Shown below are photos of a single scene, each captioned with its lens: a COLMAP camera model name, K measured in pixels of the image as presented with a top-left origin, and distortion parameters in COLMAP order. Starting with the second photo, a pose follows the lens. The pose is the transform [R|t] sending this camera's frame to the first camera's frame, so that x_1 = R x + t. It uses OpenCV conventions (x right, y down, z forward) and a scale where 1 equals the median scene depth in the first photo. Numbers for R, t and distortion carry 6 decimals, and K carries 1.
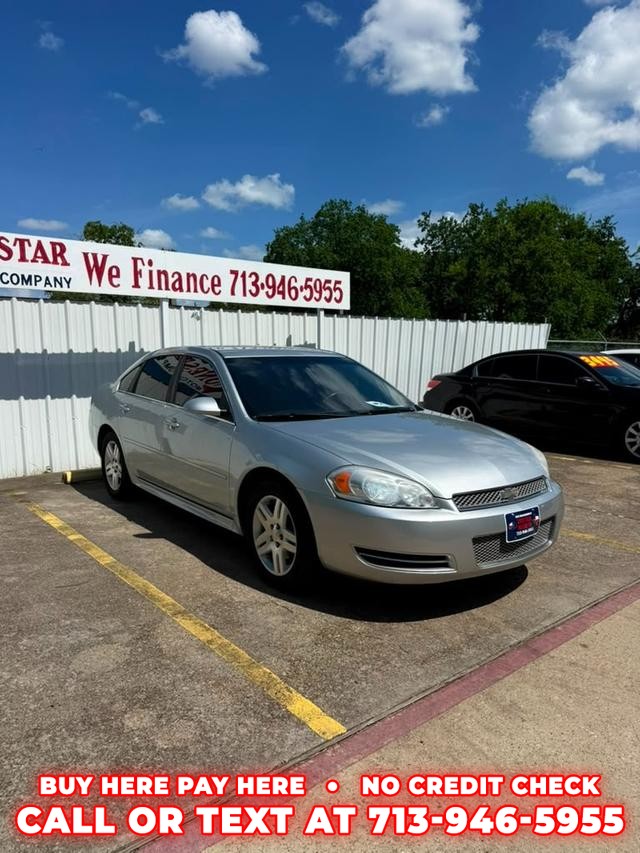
lens RADIAL K [[636.6, 0, 326.3], [0, 636.6, 445.1], [0, 0, 1]] dist [0.057952, -0.122281]
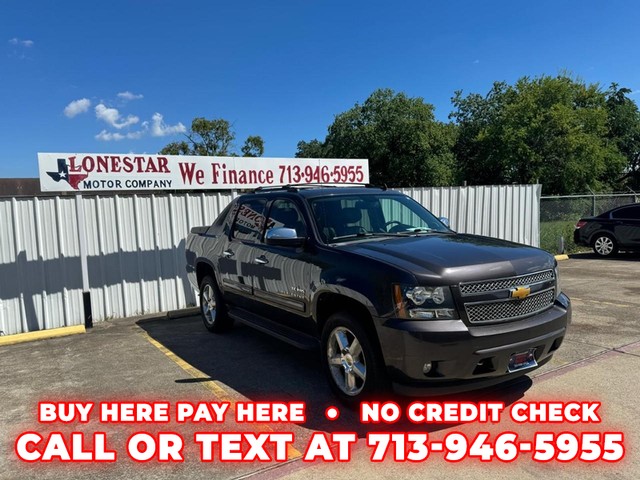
lens RADIAL K [[526.8, 0, 317.2], [0, 526.8, 241.0], [0, 0, 1]] dist [0.100196, -0.072954]
pose [[0.990298, -0.040778, -0.132842, 0.093058], [0.029858, 0.996087, -0.083180, -0.004837], [0.135714, 0.078406, 0.987641, -0.160932]]
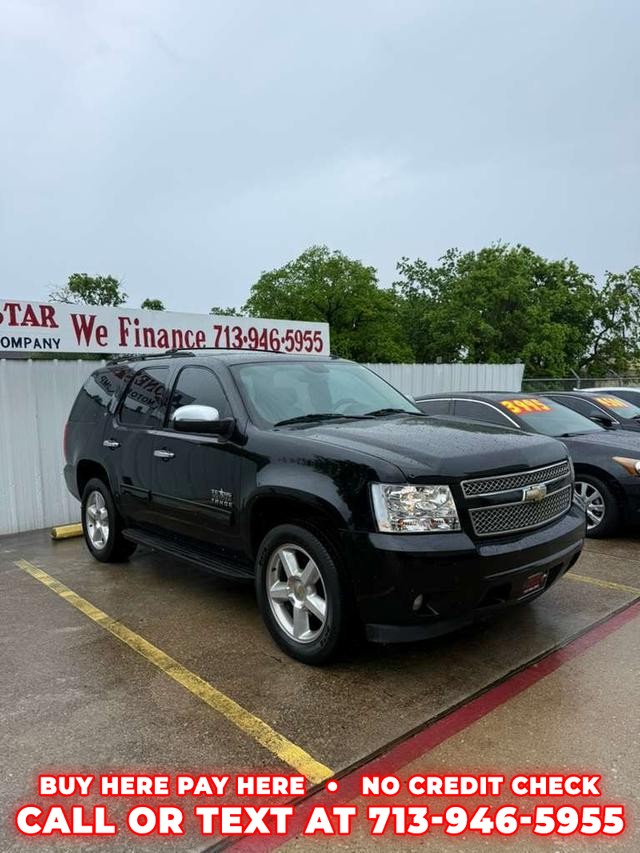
lens RADIAL K [[636.6, 0, 330.3], [0, 636.6, 434.5], [0, 0, 1]] dist [0.057952, -0.122281]
pose [[0.999059, -0.032767, 0.028400, 0.004153], [0.034896, 0.996342, -0.078010, -0.009779], [-0.025740, 0.078928, 0.996548, -0.030501]]
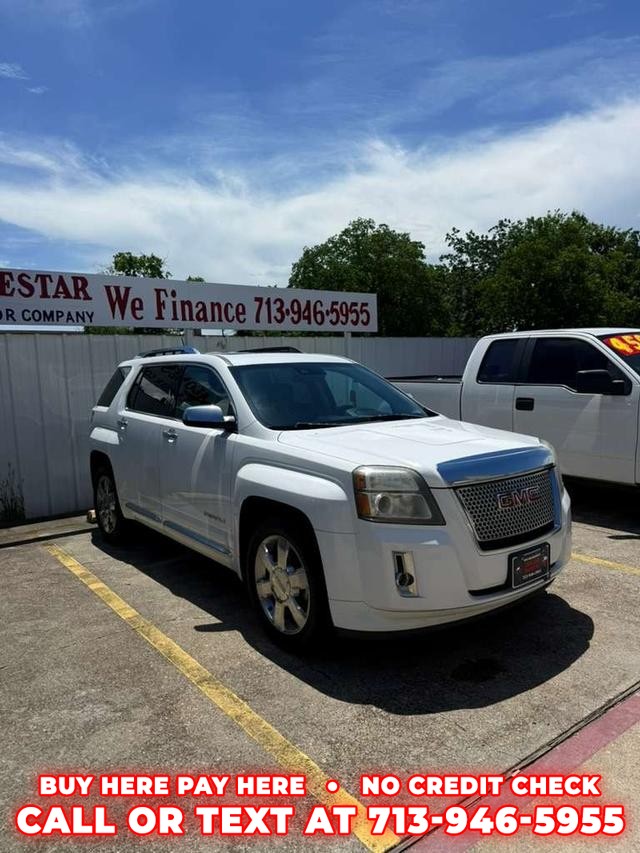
lens RADIAL K [[636.6, 0, 324.3], [0, 636.6, 435.6], [0, 0, 1]] dist [0.057952, -0.122281]
pose [[0.998416, -0.030195, -0.047484, -0.004003], [0.028039, 0.998574, -0.045437, -0.016059], [0.048788, 0.044033, 0.997838, 0.042332]]
